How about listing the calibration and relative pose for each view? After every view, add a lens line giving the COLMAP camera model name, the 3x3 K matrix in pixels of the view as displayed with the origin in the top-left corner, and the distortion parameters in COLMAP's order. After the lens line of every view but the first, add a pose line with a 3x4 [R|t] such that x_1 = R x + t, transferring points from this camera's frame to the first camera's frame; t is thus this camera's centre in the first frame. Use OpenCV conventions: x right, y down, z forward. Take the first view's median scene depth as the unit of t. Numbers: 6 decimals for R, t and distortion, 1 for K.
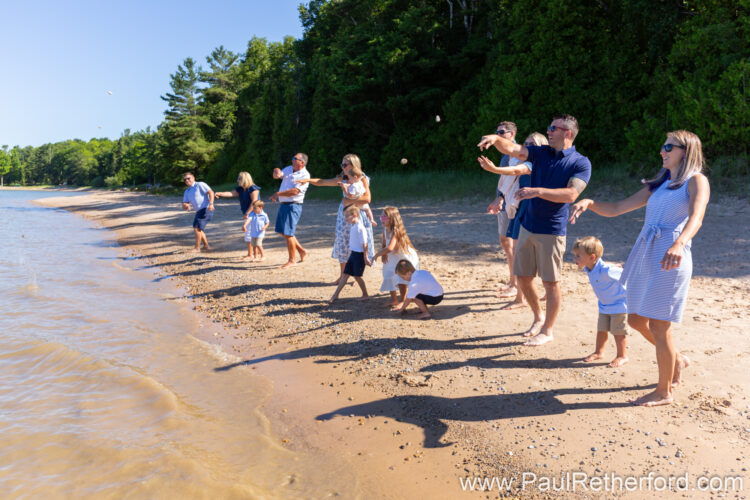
lens RADIAL K [[646.3, 0, 379.8], [0, 646.3, 248.8], [0, 0, 1]] dist [-0.037841, 0.018135]
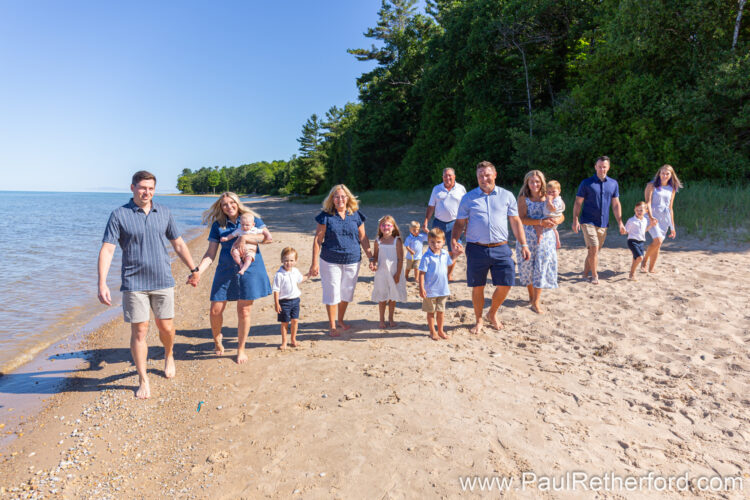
lens RADIAL K [[484.6, 0, 369.6], [0, 484.6, 248.7], [0, 0, 1]] dist [-0.001301, 0.000177]
pose [[0.974746, 0.027167, -0.221656, 0.110168], [-0.024054, 0.999571, 0.016732, 0.010080], [0.222016, -0.010978, 0.974981, -0.135821]]
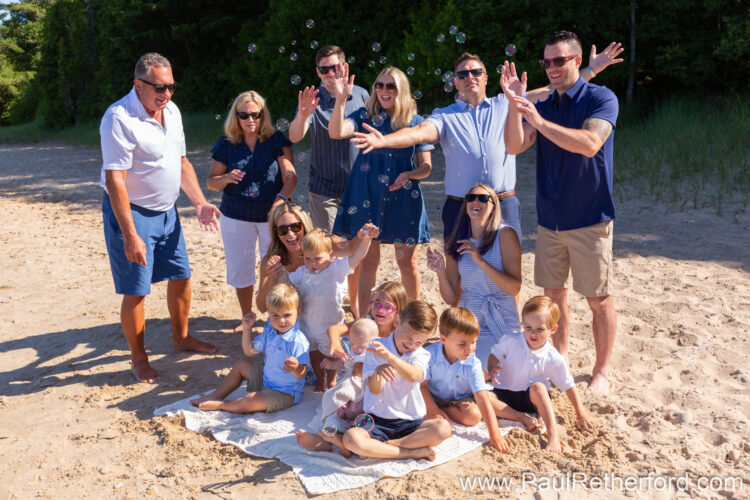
lens RADIAL K [[767.0, 0, 374.9], [0, 767.0, 250.6], [0, 0, 1]] dist [-0.038489, 0.000000]
pose [[0.990450, -0.021528, 0.136182, 0.047713], [0.012211, 0.997550, 0.068889, -0.000431], [-0.137332, -0.066569, 0.988286, -0.023691]]
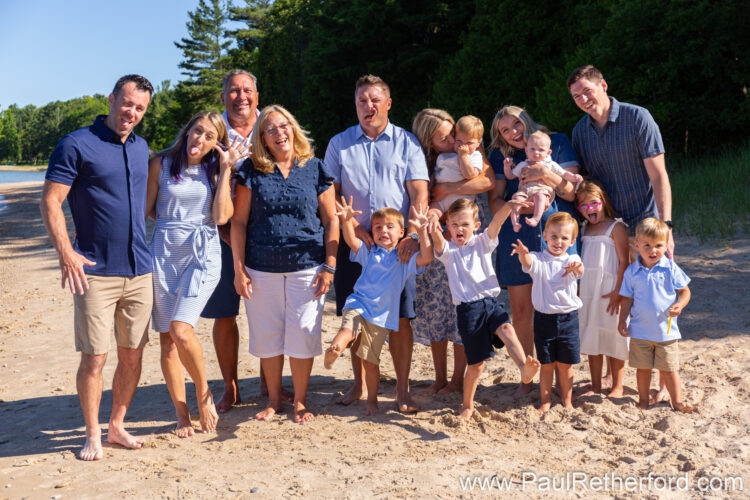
lens RADIAL K [[1044.3, 0, 374.6], [0, 1044.3, 249.2], [0, 0, 1]] dist [-0.048972, 0.000000]
pose [[0.983809, 0.027122, -0.177154, 0.089835], [-0.030998, 0.999336, -0.019149, 0.007640], [0.176517, 0.024330, 0.983997, -0.093969]]
